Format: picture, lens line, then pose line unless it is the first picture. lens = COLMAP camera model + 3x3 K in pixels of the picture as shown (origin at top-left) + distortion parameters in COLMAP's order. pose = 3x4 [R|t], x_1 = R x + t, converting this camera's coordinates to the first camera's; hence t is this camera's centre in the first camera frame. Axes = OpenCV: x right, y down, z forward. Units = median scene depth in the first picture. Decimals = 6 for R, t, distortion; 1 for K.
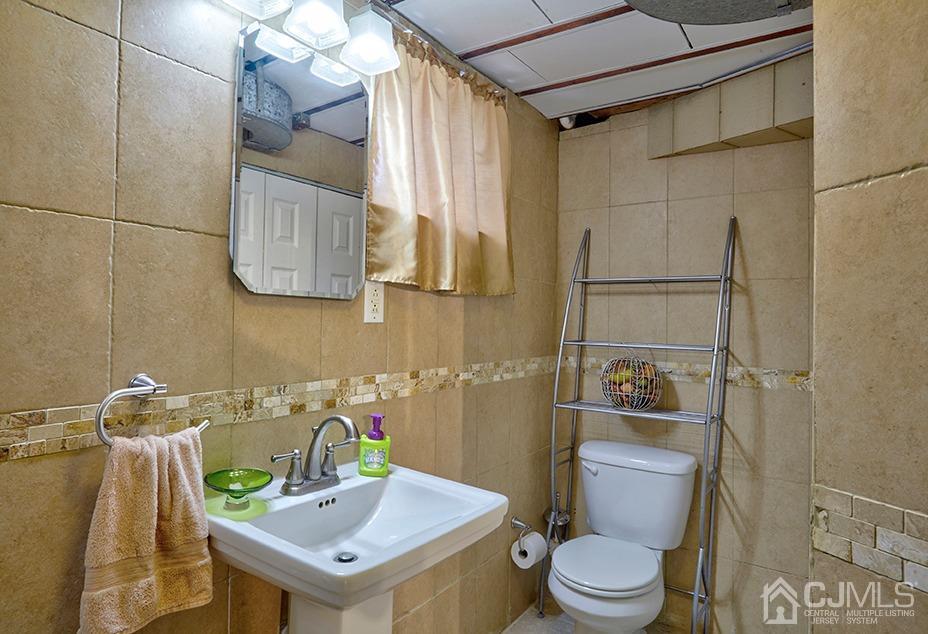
lens RADIAL K [[547.6, 0, 458.0], [0, 547.6, 310.8], [0, 0, 1]] dist [0.003551, -0.002505]
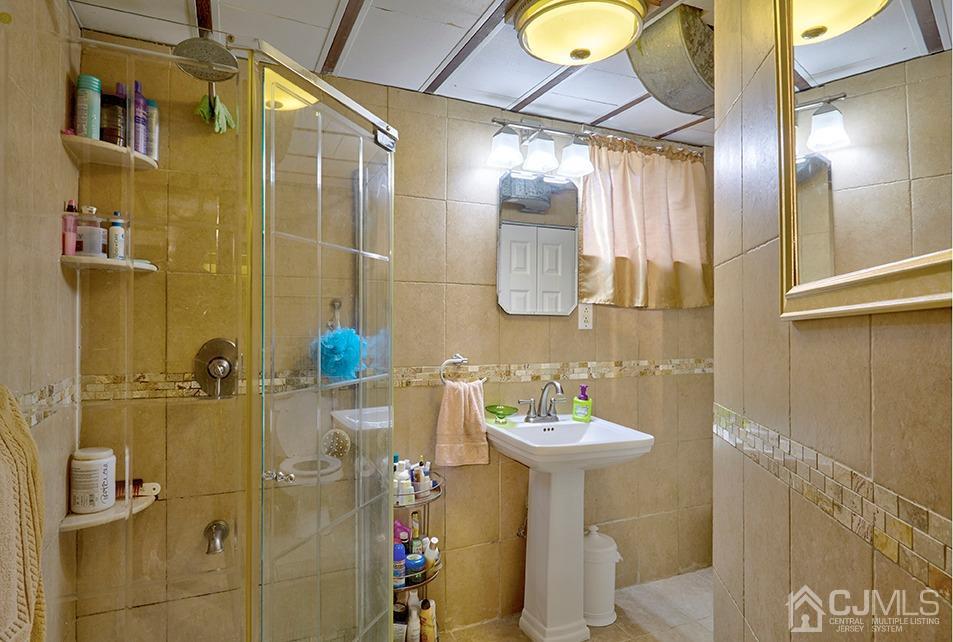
lens RADIAL K [[549.1, 0, 477.0], [0, 549.1, 318.8], [0, 0, 1]] dist [-0.004844, 0.001443]
pose [[0.864139, -0.016148, -0.502994, 0.393531], [0.016887, 0.999853, -0.003088, -0.009248], [0.502969, -0.005826, 0.864285, -0.563142]]
